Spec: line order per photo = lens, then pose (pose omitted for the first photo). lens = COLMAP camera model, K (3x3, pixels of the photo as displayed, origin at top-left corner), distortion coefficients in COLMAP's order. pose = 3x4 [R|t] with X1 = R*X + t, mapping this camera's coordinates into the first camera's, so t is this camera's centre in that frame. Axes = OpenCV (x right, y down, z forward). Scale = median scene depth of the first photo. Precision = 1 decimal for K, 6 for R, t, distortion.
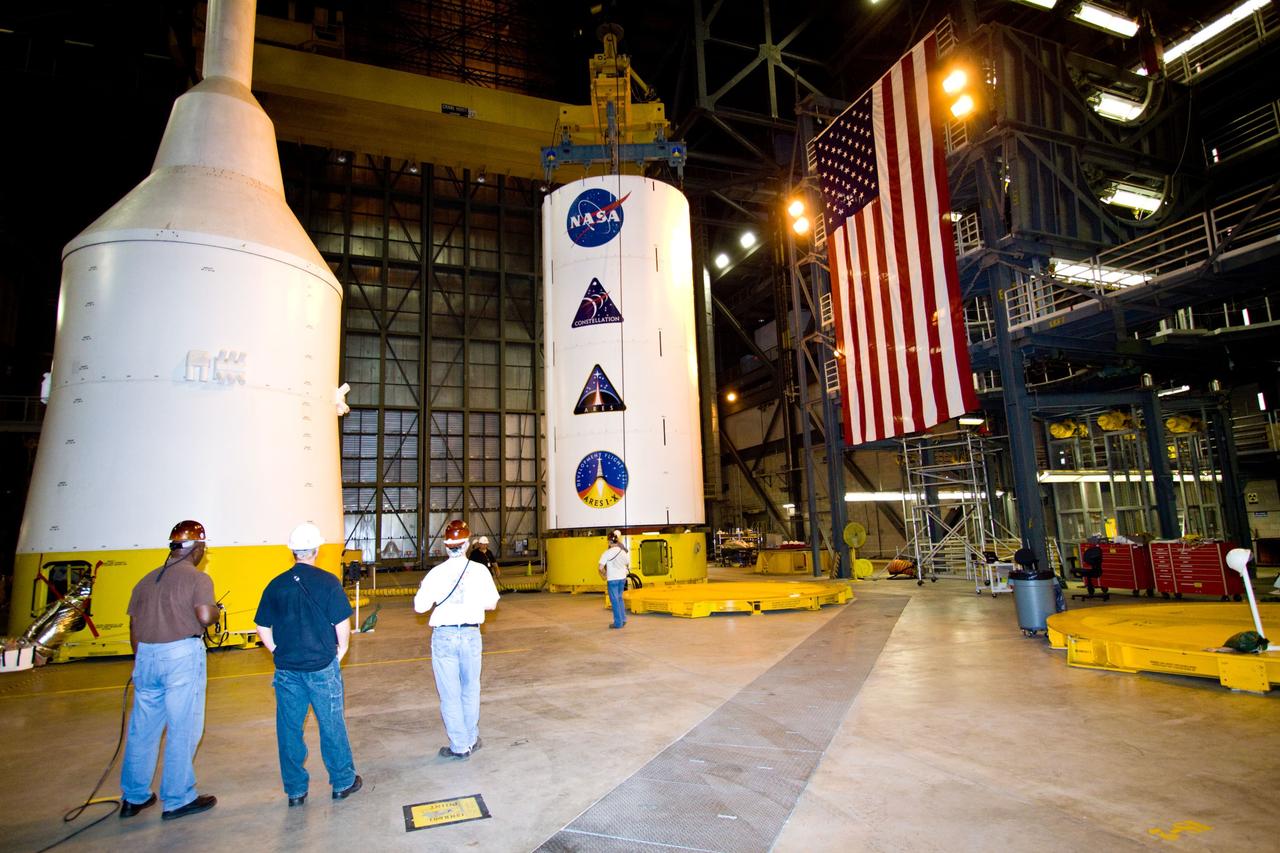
lens RADIAL K [[700.1, 0, 608.5], [0, 700.1, 452.2], [0, 0, 1]] dist [-0.002981, 0.002315]
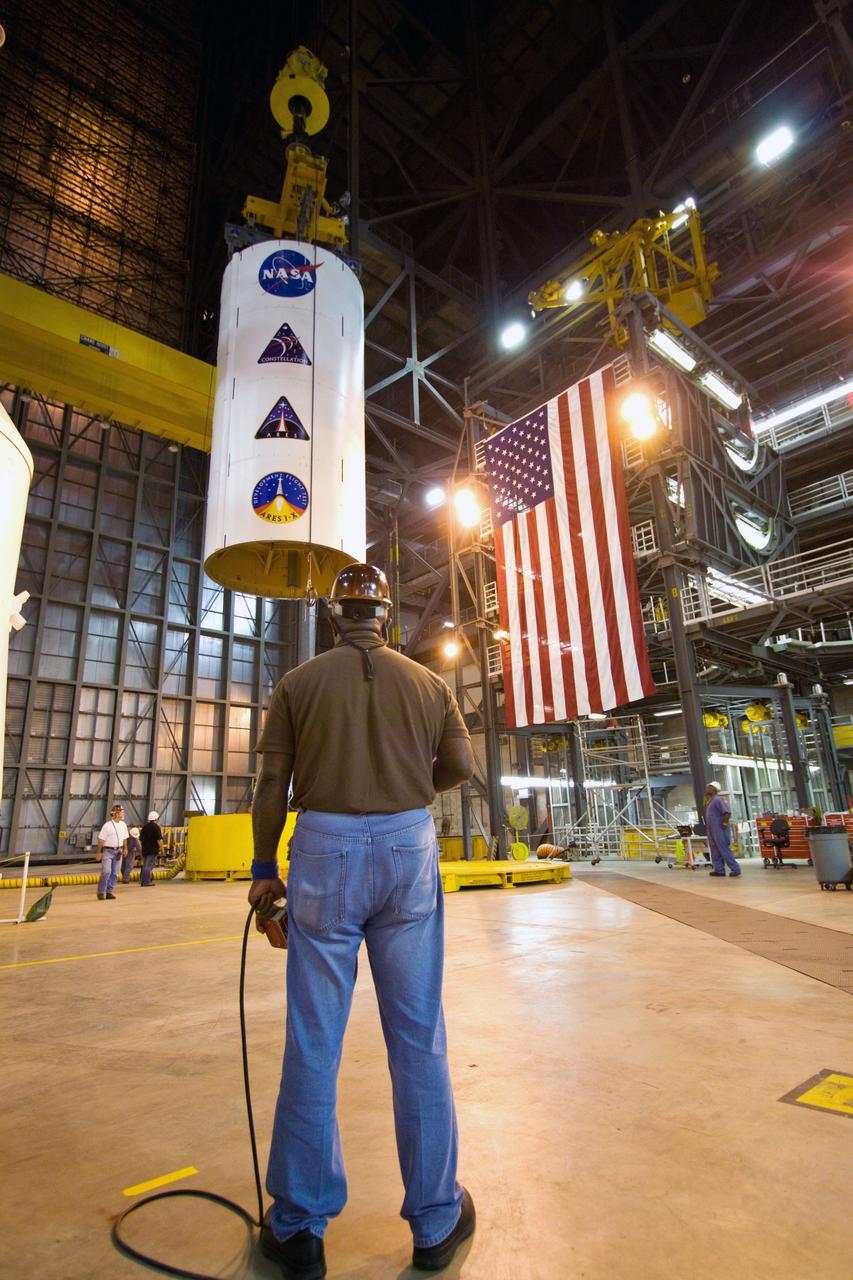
lens RADIAL K [[700.1, 0, 436.8], [0, 700.1, 649.1], [0, 0, 1]] dist [-0.002981, 0.002315]
pose [[0.938377, 0.094546, 0.332429, -0.136636], [-0.047309, 0.987940, -0.147436, 0.039892], [-0.342359, 0.122624, 0.931533, 0.087787]]
